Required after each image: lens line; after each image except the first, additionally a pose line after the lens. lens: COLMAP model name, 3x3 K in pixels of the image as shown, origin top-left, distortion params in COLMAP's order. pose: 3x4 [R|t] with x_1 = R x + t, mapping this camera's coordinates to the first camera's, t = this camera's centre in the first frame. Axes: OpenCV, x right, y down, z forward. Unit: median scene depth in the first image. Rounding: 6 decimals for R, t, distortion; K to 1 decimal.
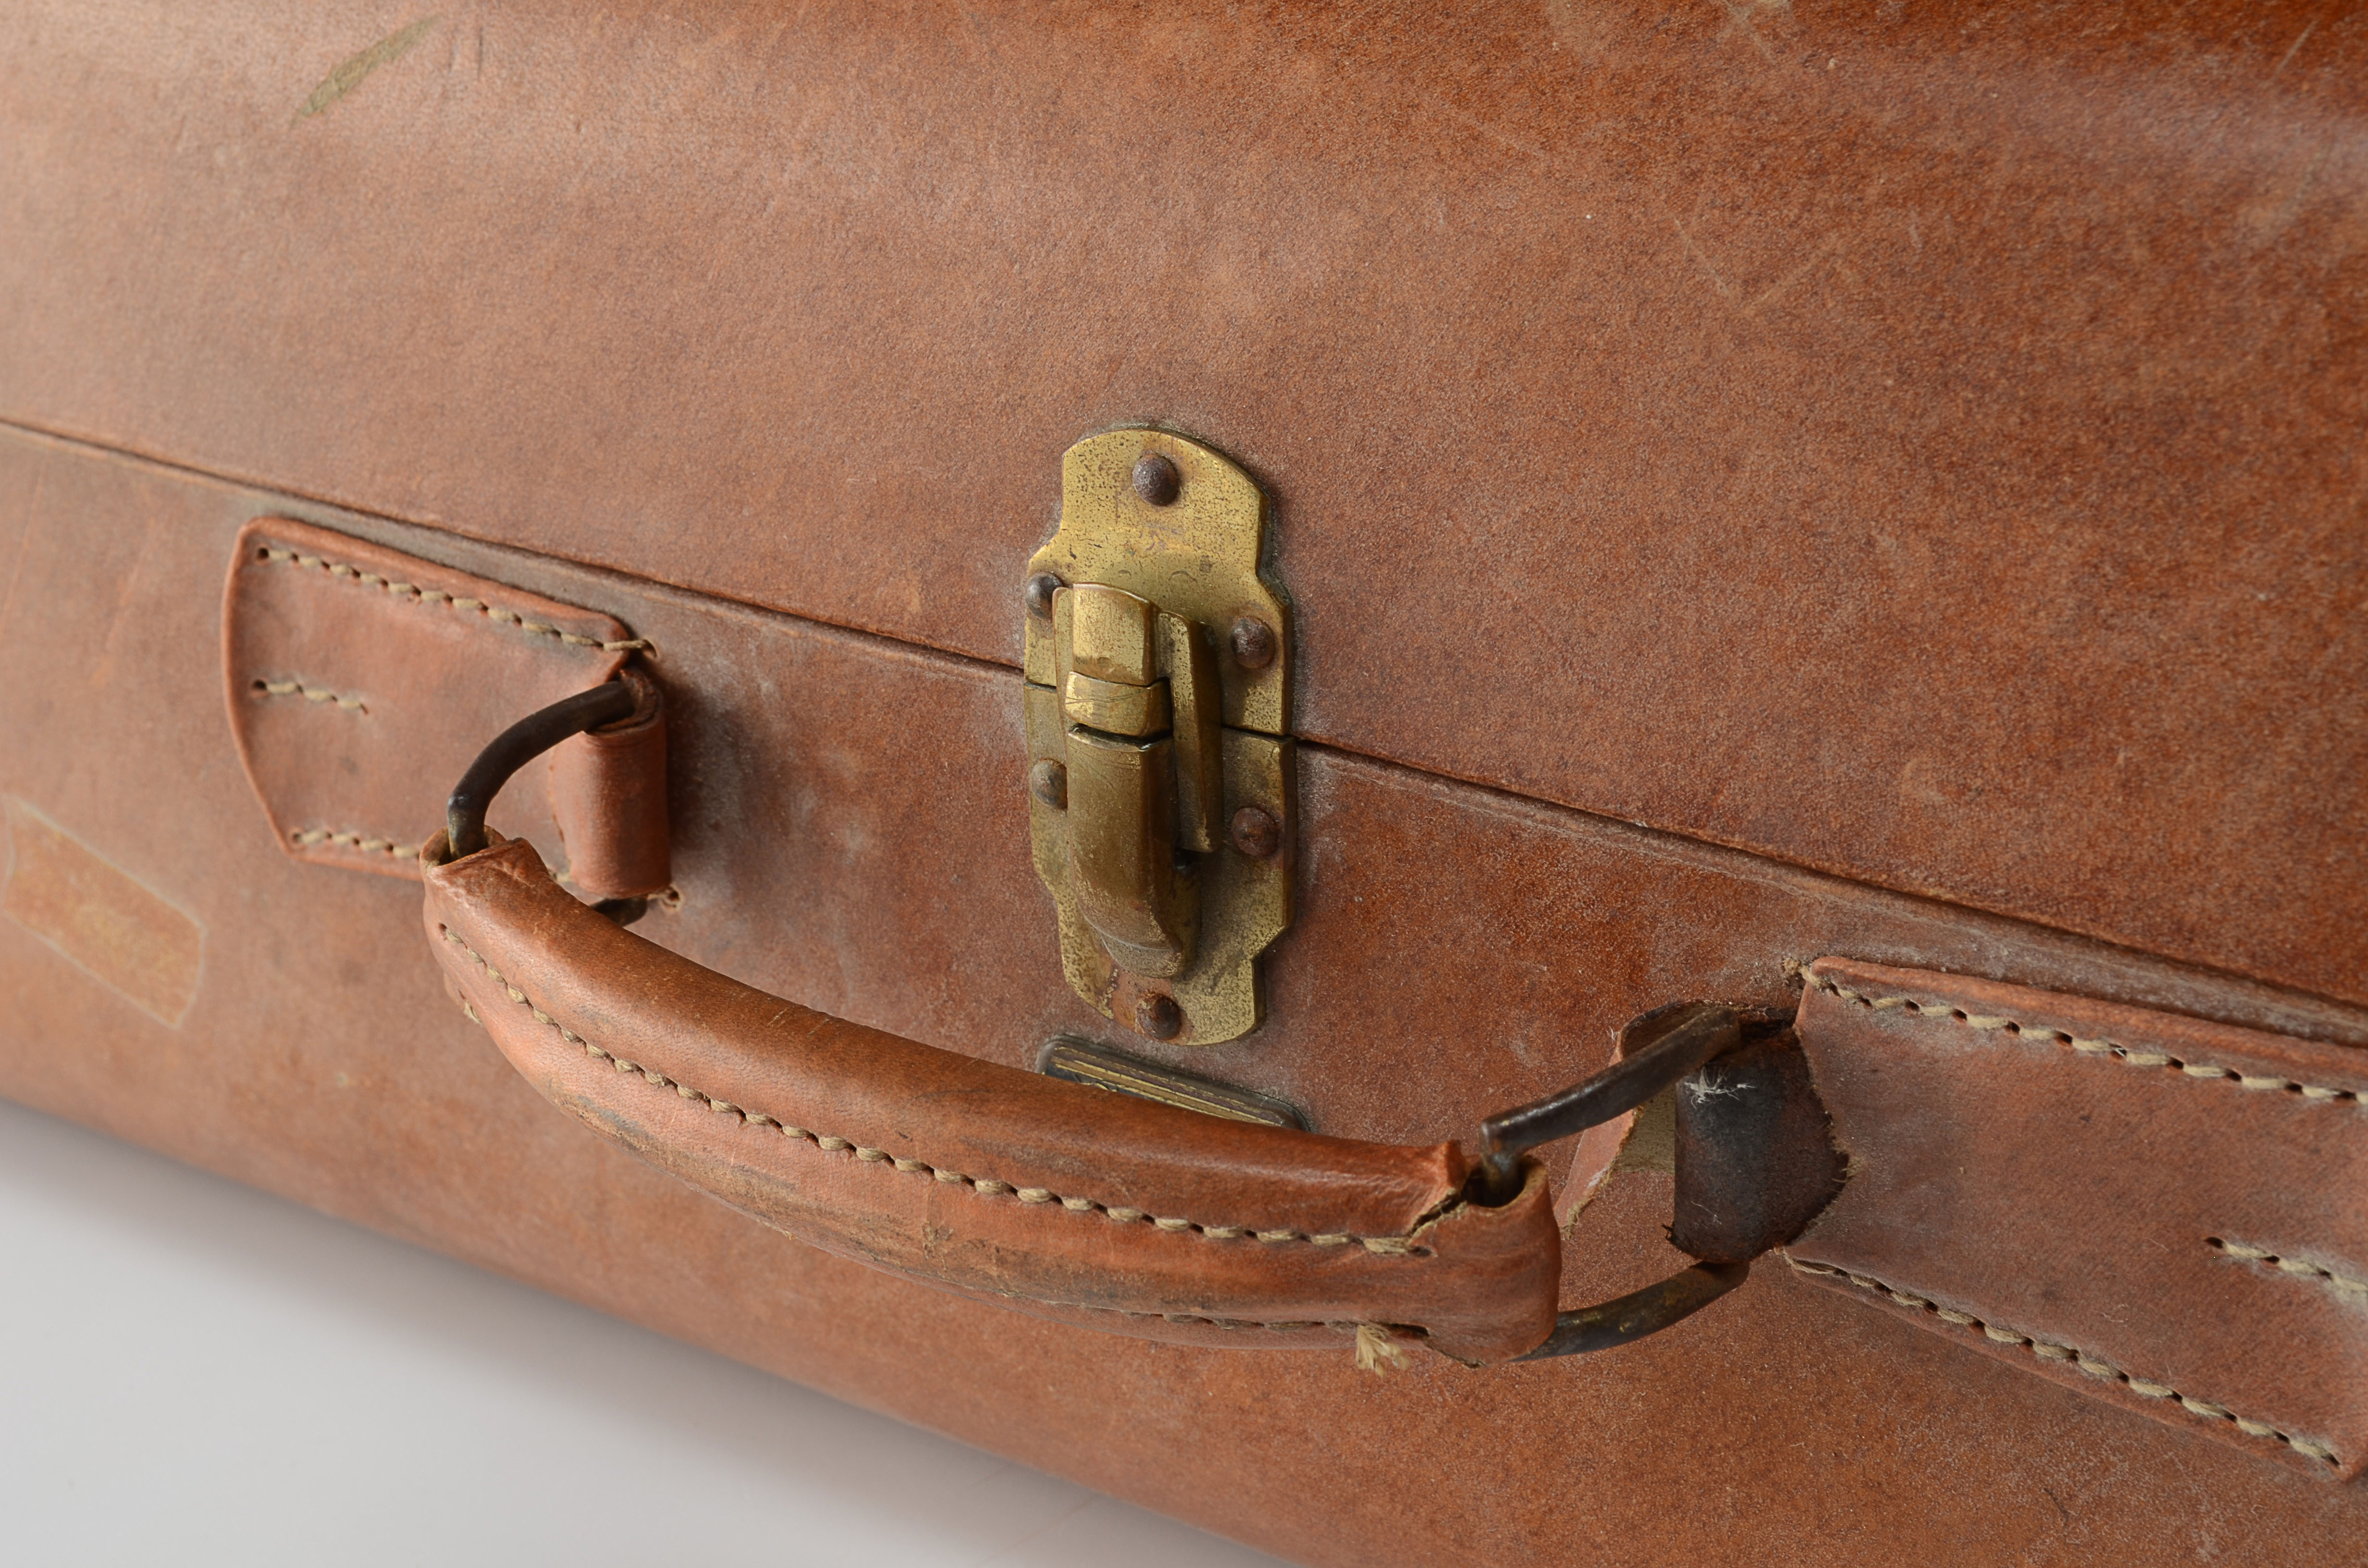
lens RADIAL K [[4214.1, 0, 1180.5], [0, 4214.1, 785.5], [0, 0, 1]] dist [0.019921, 0.000000]
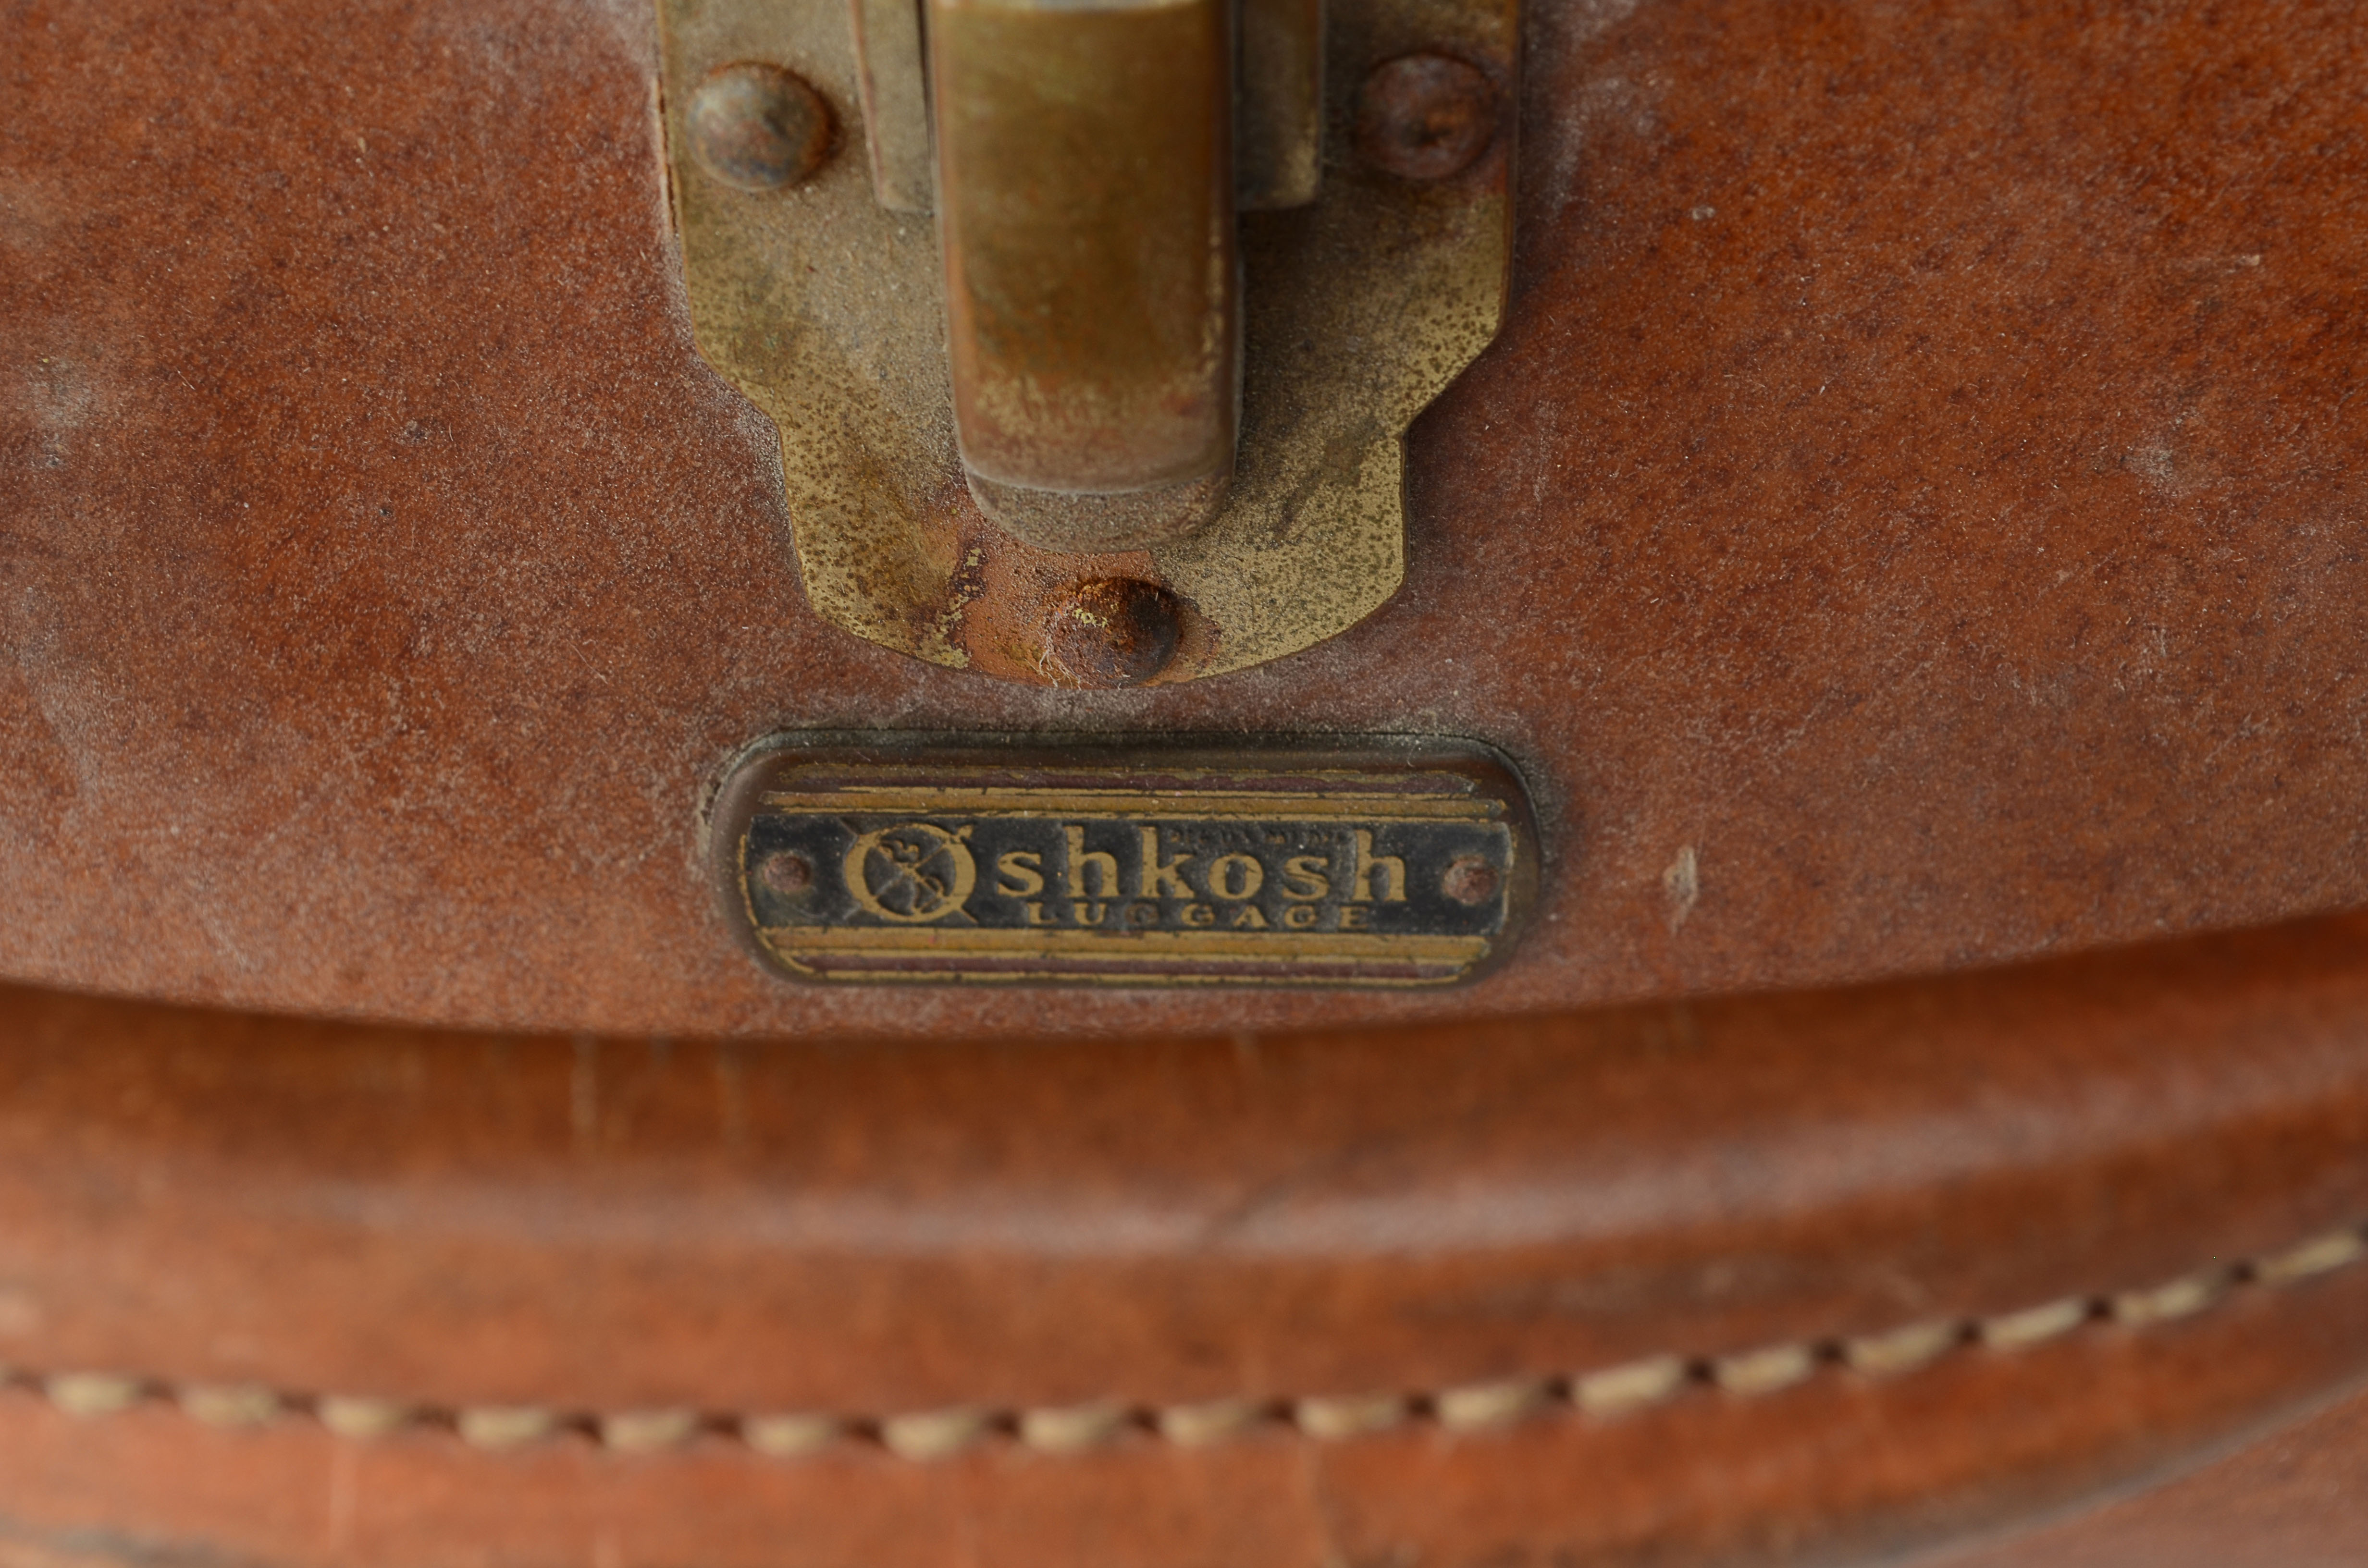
lens RADIAL K [[5212.7, 0, 1186.4], [0, 5212.7, 784.6], [0, 0, 1]] dist [0.026880, 0.000000]
pose [[0.839553, -0.337978, 0.425348, -0.208221], [0.213263, 0.925111, 0.314146, -0.080606], [-0.499669, -0.173031, 0.848758, 0.600675]]
